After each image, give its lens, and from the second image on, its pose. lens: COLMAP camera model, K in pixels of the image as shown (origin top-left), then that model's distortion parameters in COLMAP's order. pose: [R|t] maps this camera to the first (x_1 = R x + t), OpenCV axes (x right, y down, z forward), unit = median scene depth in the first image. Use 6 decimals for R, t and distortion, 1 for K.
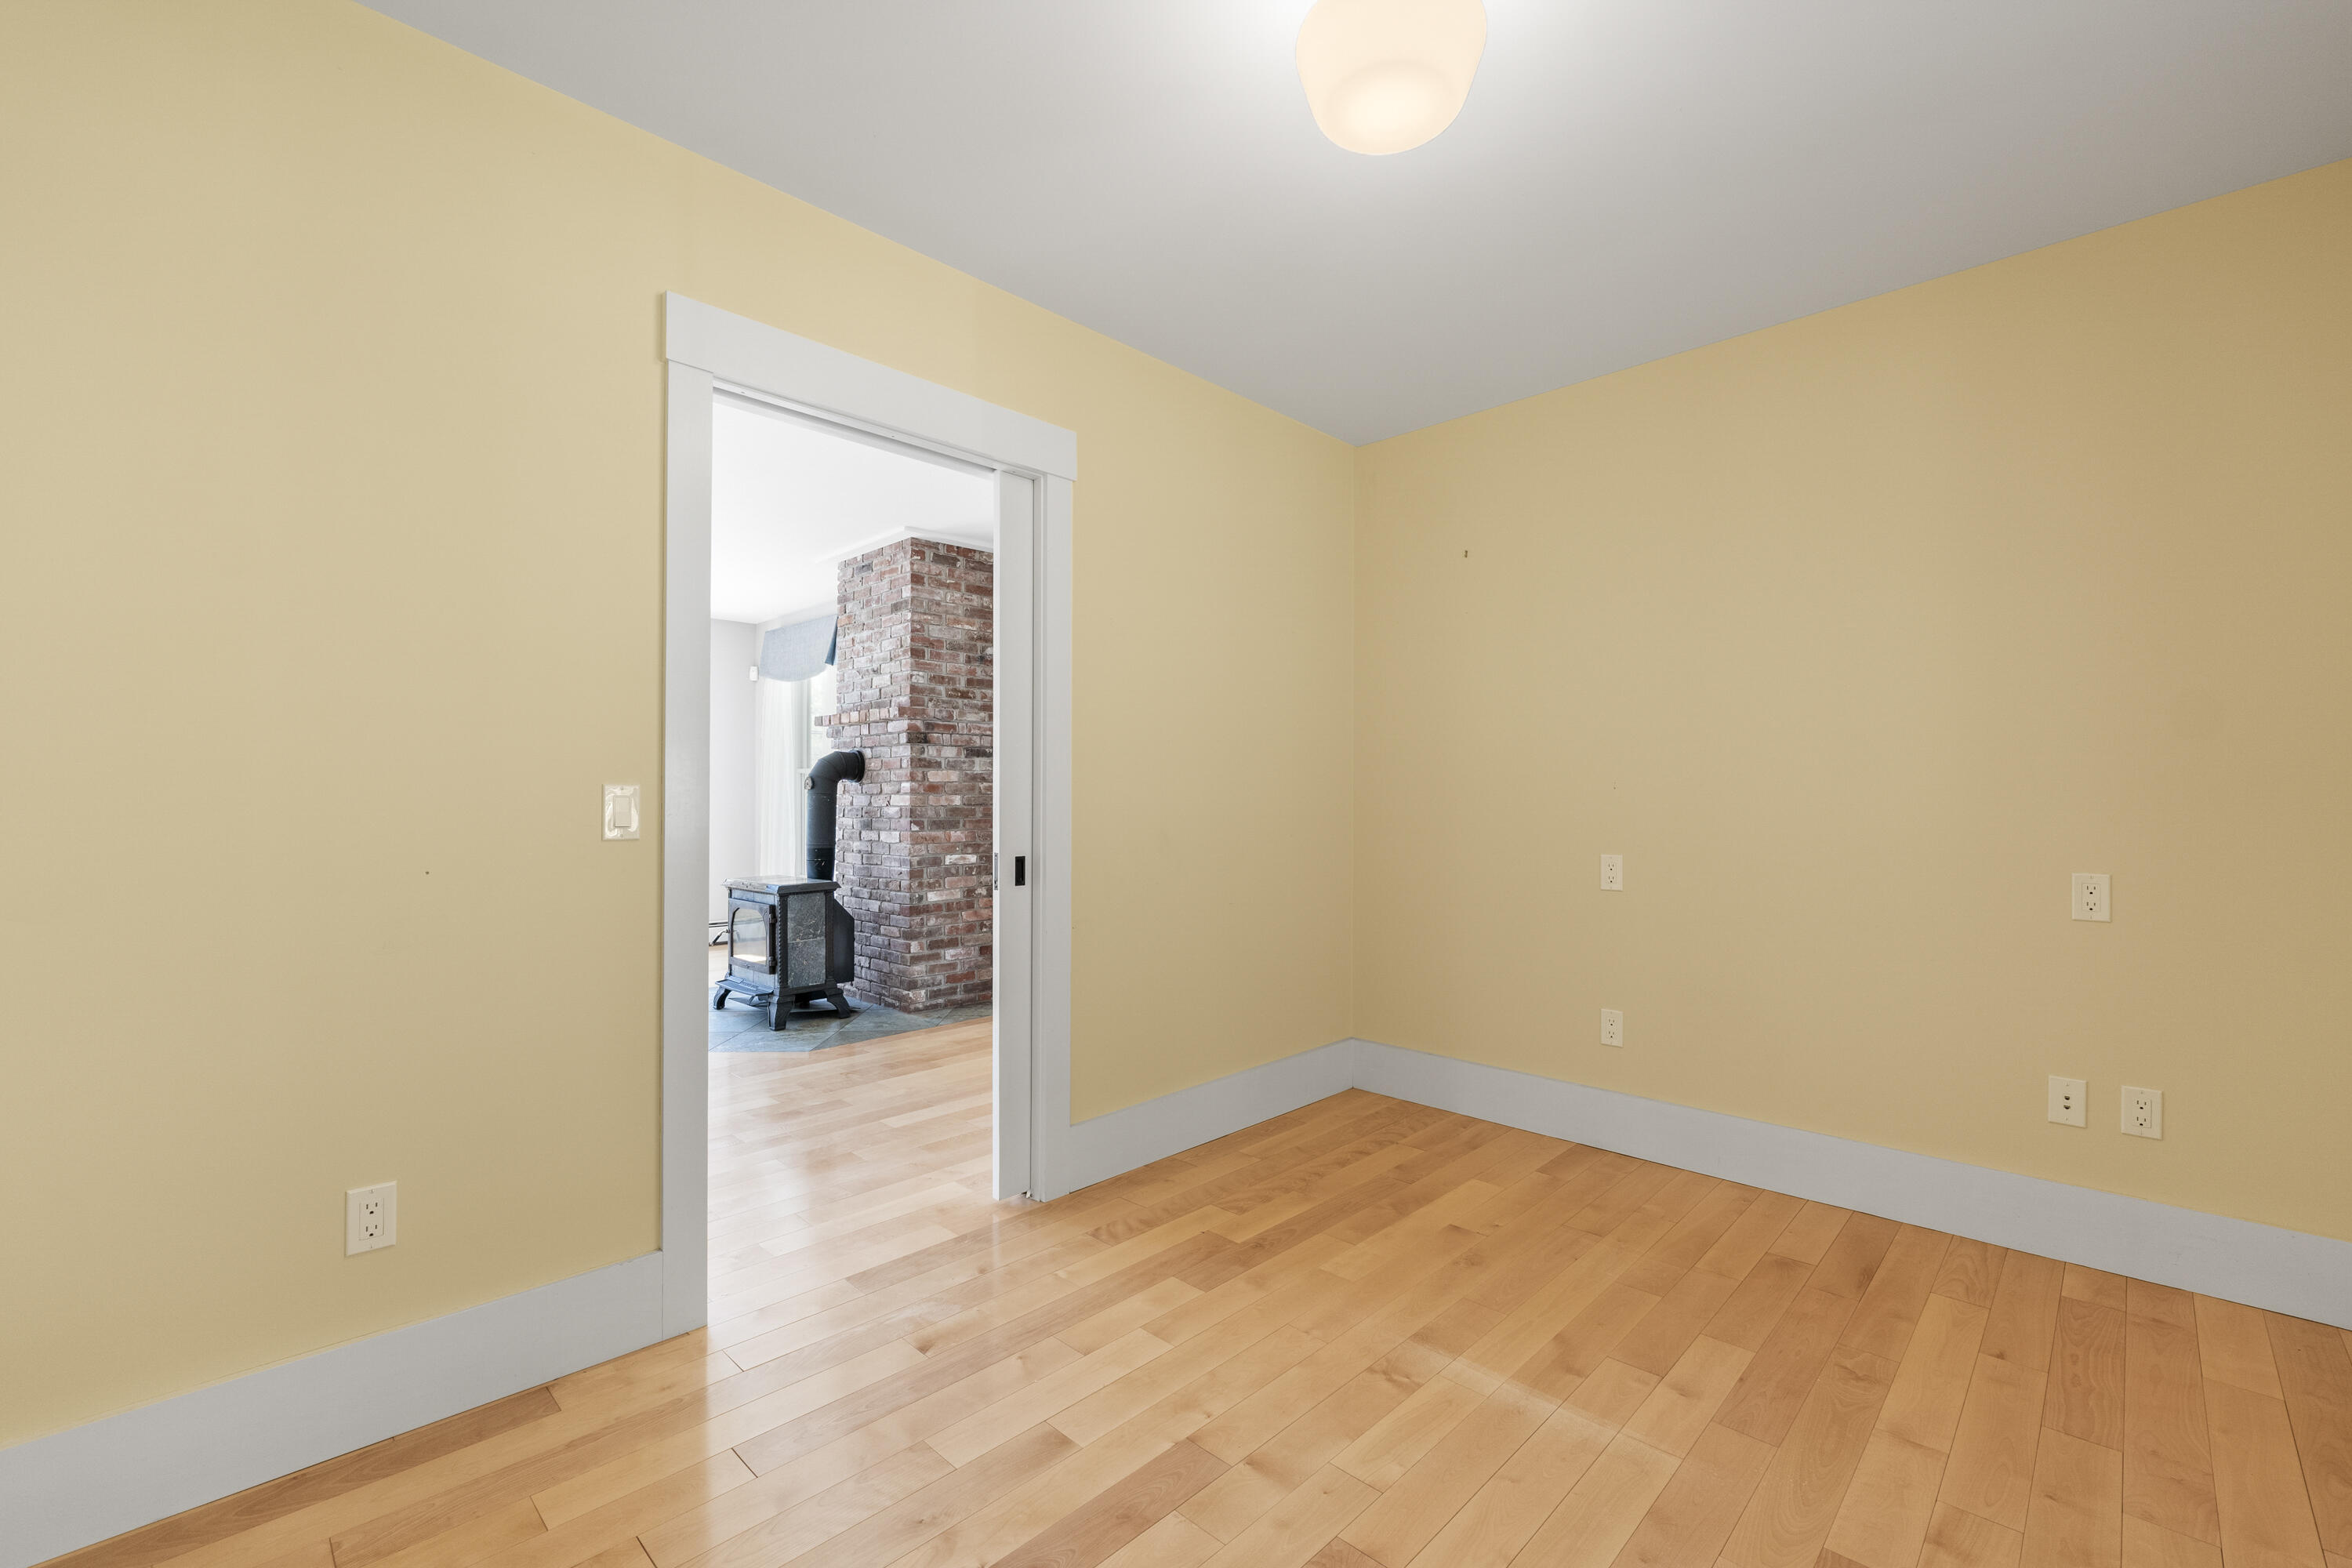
lens RADIAL K [[985.2, 0, 1168.3], [0, 985.2, 794.7], [0, 0, 1]] dist [-0.003583, -0.000730]
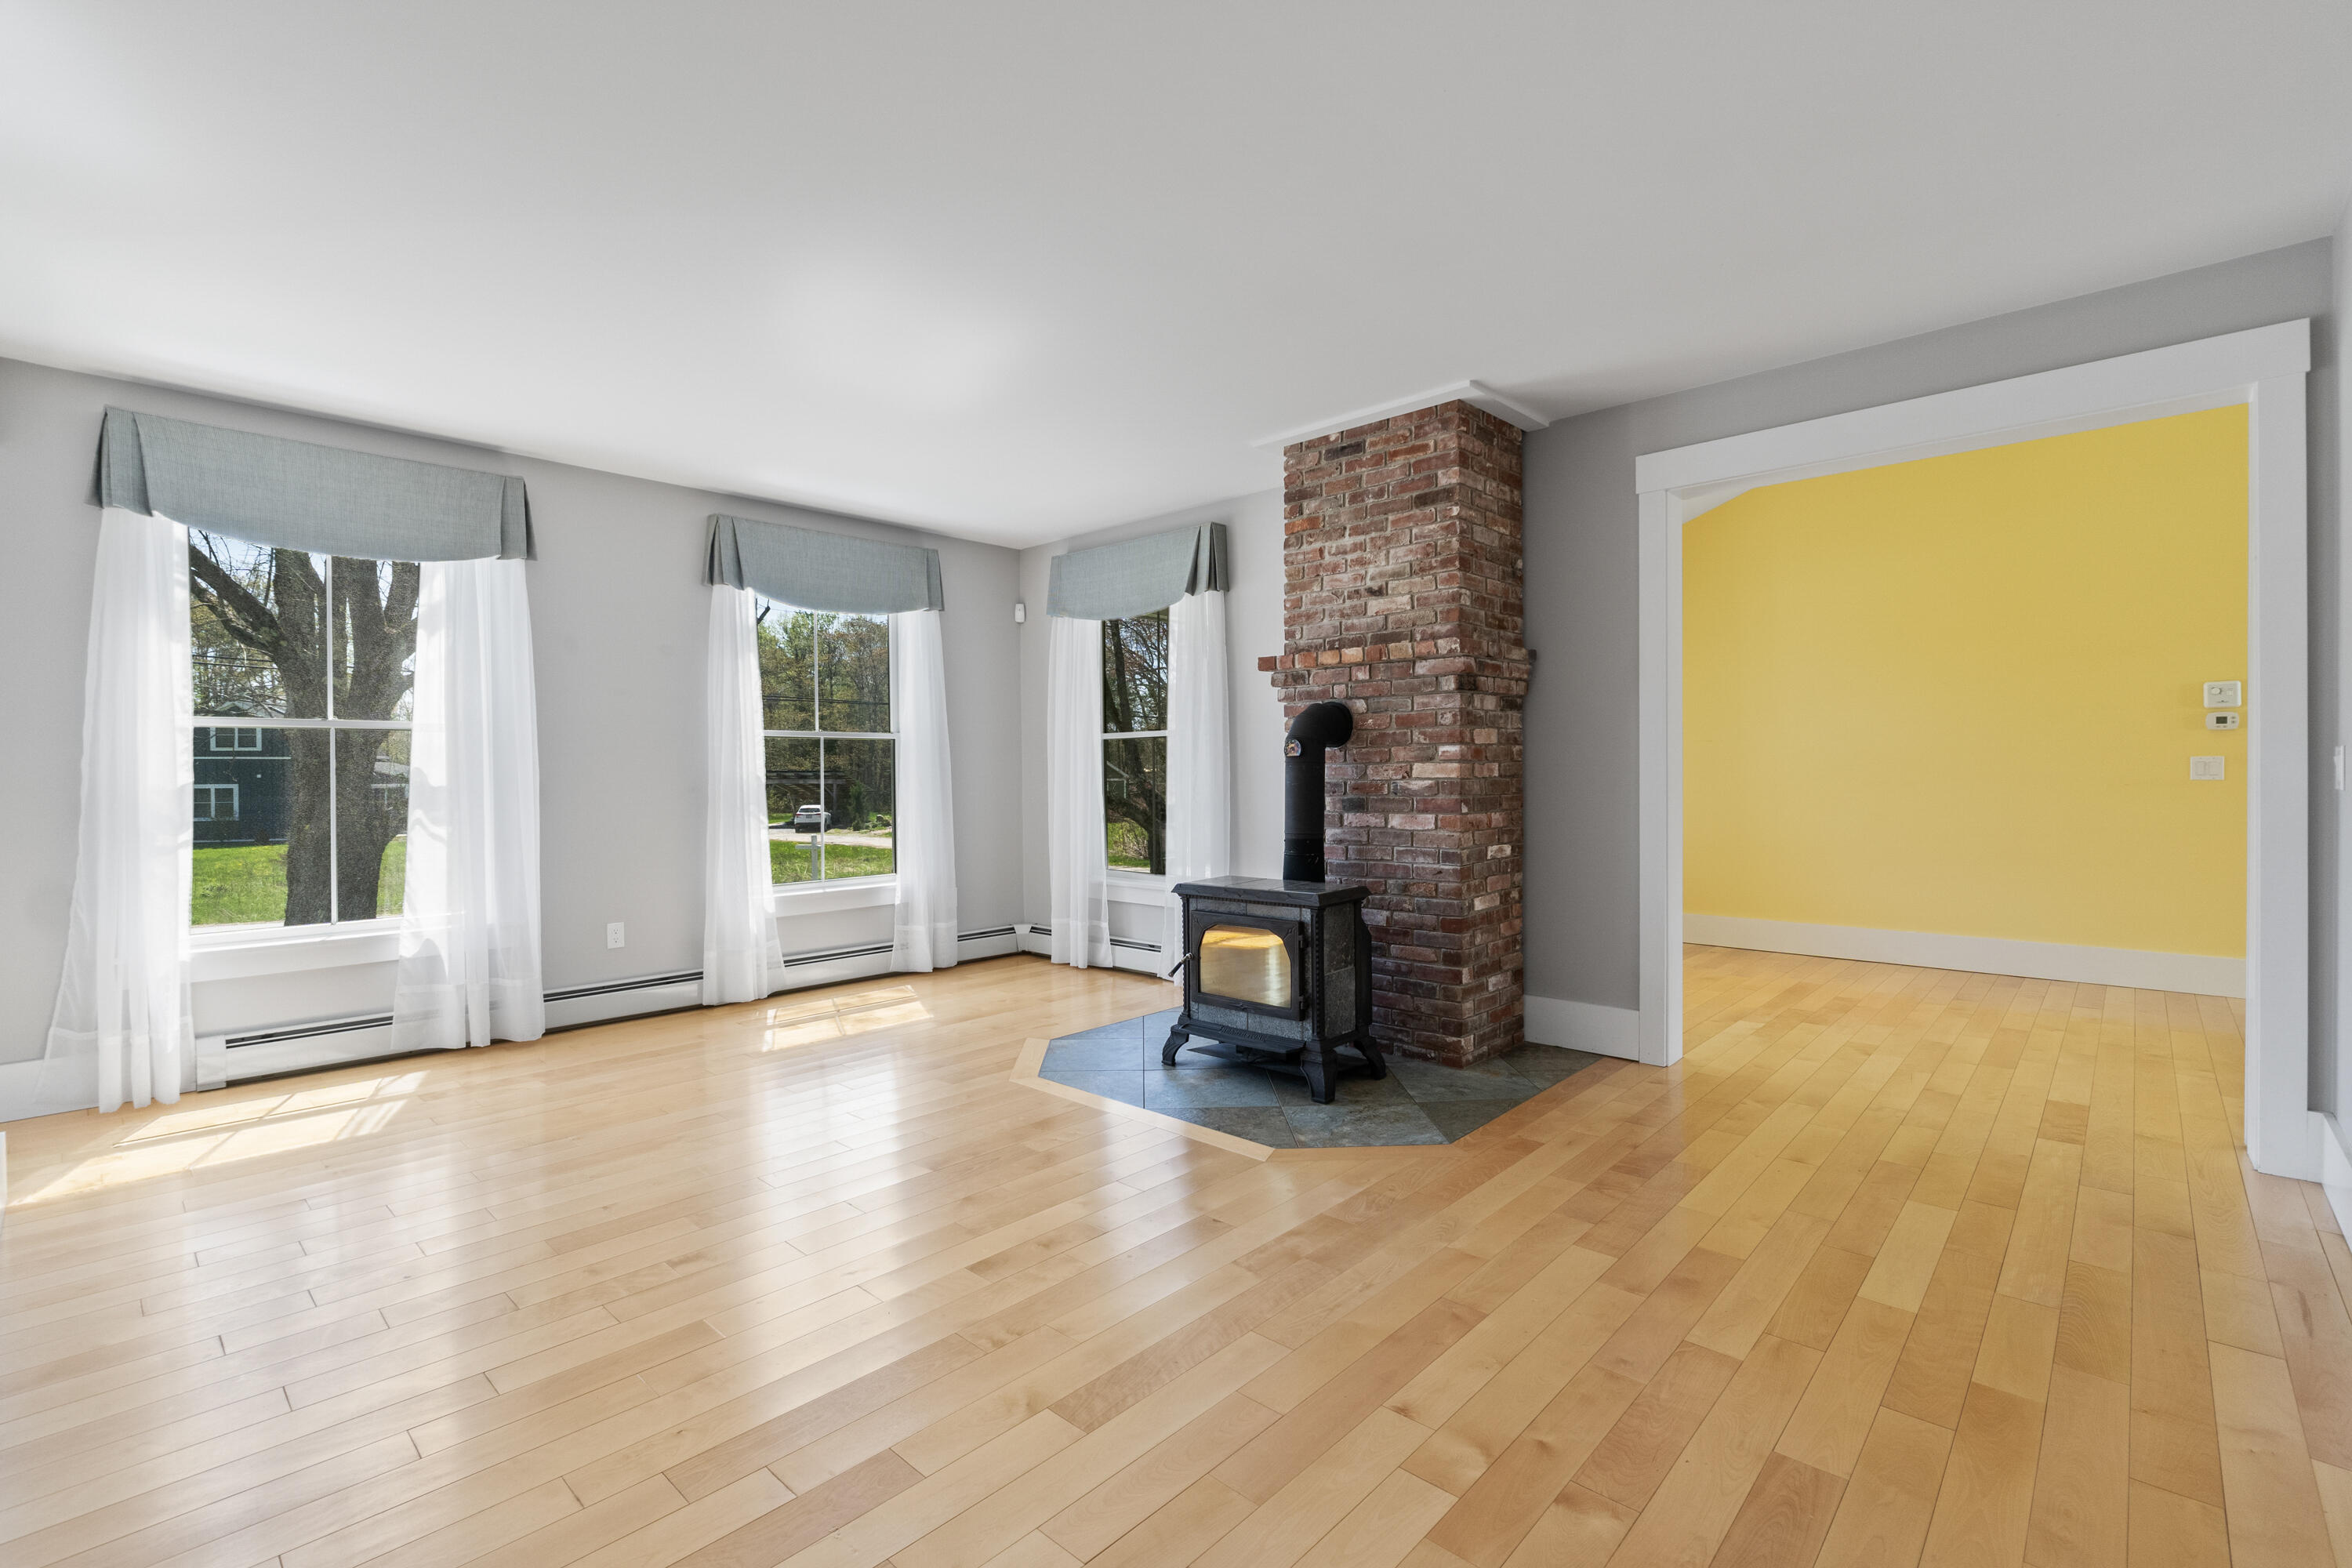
lens RADIAL K [[1046.6, 0, 1186.9], [0, 1046.6, 782.8], [0, 0, 1]] dist [-0.004842, -0.000197]
pose [[0.999757, -0.008434, 0.020389, -0.459521], [0.008123, 0.999850, 0.015281, 0.001547], [-0.020515, -0.015111, 0.999675, 0.239781]]
